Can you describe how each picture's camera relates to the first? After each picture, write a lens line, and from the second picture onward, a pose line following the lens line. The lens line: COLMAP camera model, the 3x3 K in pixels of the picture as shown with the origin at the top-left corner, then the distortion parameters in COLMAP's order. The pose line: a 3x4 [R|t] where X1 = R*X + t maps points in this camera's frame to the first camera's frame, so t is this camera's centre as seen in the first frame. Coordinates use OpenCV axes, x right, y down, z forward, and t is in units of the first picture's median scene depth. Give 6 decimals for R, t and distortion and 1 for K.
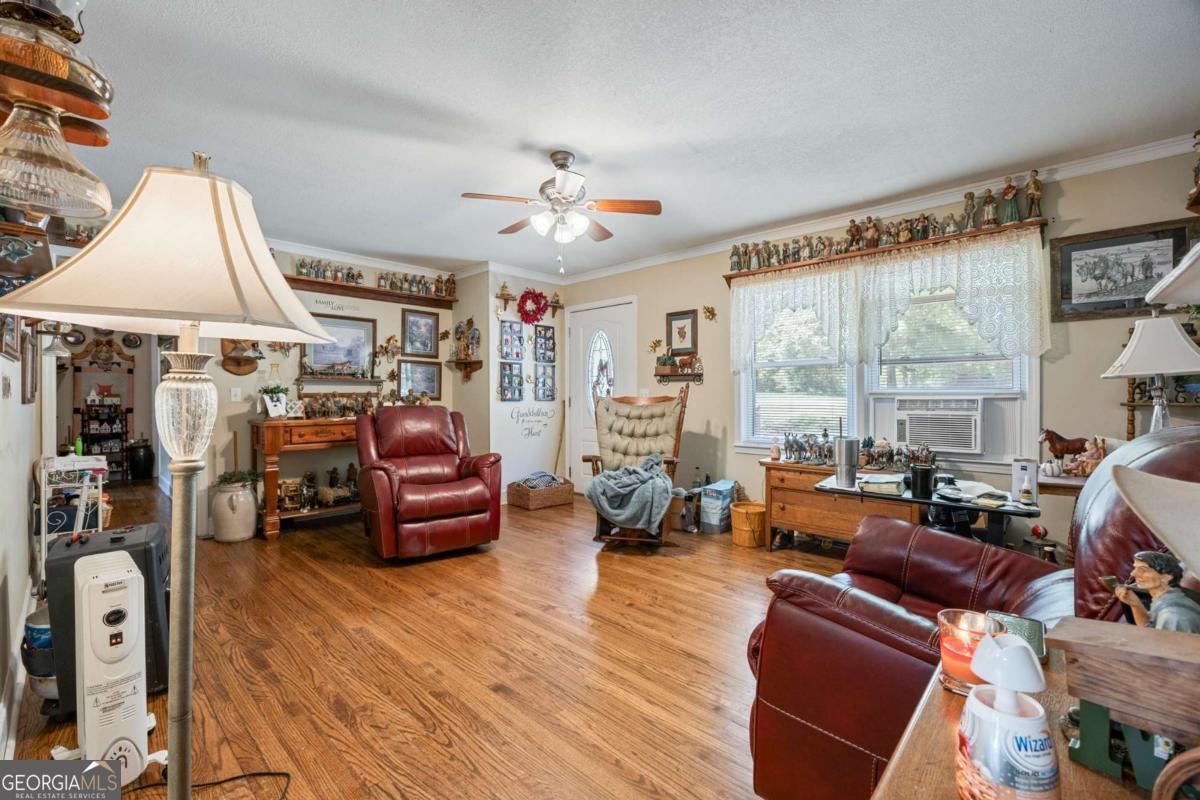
lens RADIAL K [[509.4, 0, 597.3], [0, 509.4, 403.9], [0, 0, 1]] dist [-0.017233, 0.000397]
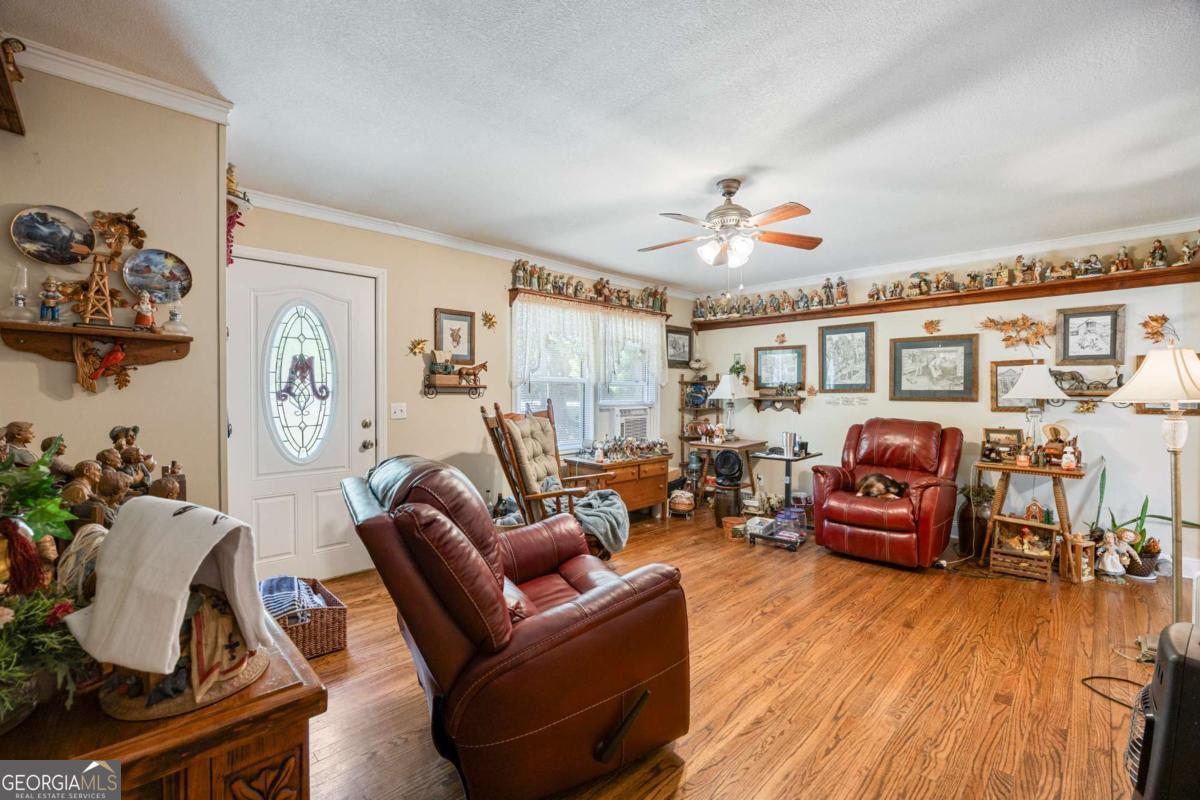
lens RADIAL K [[509.4, 0, 597.3], [0, 509.4, 403.9], [0, 0, 1]] dist [-0.017233, 0.000397]
pose [[0.031418, -0.021679, 0.999271, -0.888977], [0.014965, 0.999663, 0.021217, -0.057006], [-0.999394, 0.014287, 0.031732, 0.996483]]
